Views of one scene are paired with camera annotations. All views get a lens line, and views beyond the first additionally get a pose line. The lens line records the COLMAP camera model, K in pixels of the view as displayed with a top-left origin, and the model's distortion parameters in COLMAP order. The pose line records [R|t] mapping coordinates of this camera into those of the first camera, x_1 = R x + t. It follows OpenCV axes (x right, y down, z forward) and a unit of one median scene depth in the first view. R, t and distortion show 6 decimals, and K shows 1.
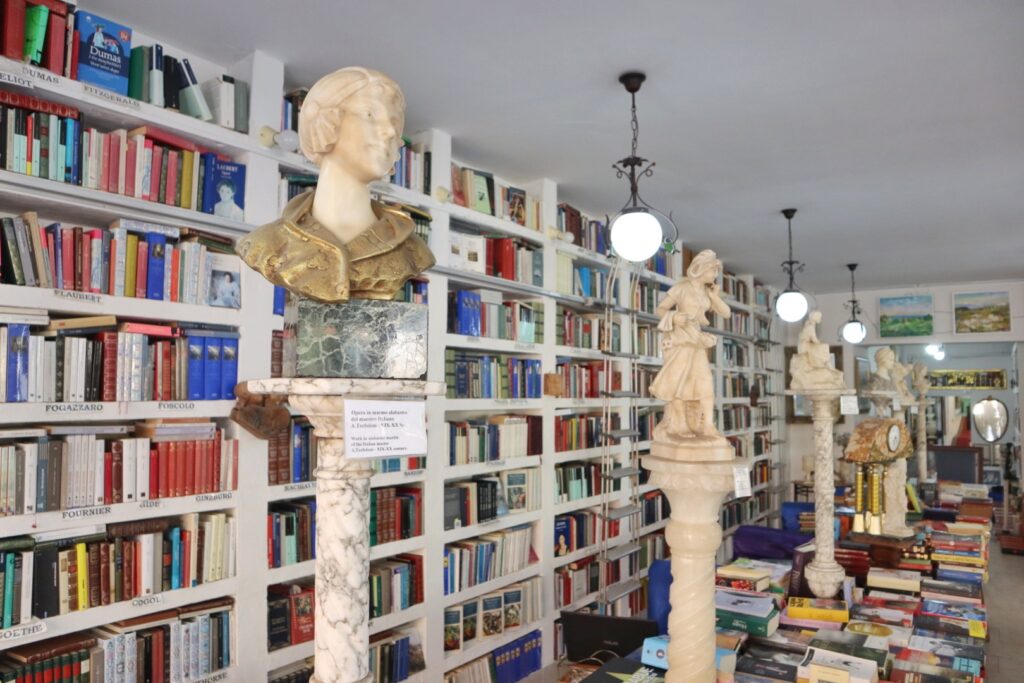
lens RADIAL K [[710.1, 0, 519.5], [0, 710.1, 334.6], [0, 0, 1]] dist [-0.121273, 0.078009]
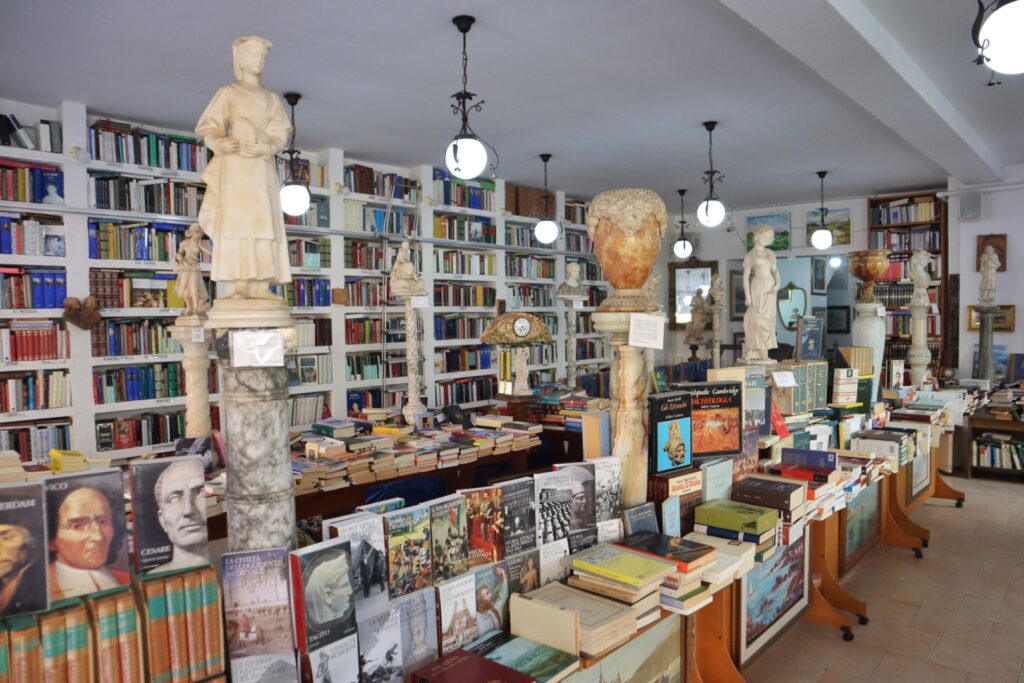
lens RADIAL K [[710.1, 0, 514.3], [0, 710.1, 333.6], [0, 0, 1]] dist [-0.121273, 0.078009]
pose [[0.992365, -0.017616, -0.122072, 0.692379], [0.030775, 0.993808, 0.106761, 0.005896], [0.119436, -0.109703, 0.986763, -0.433811]]
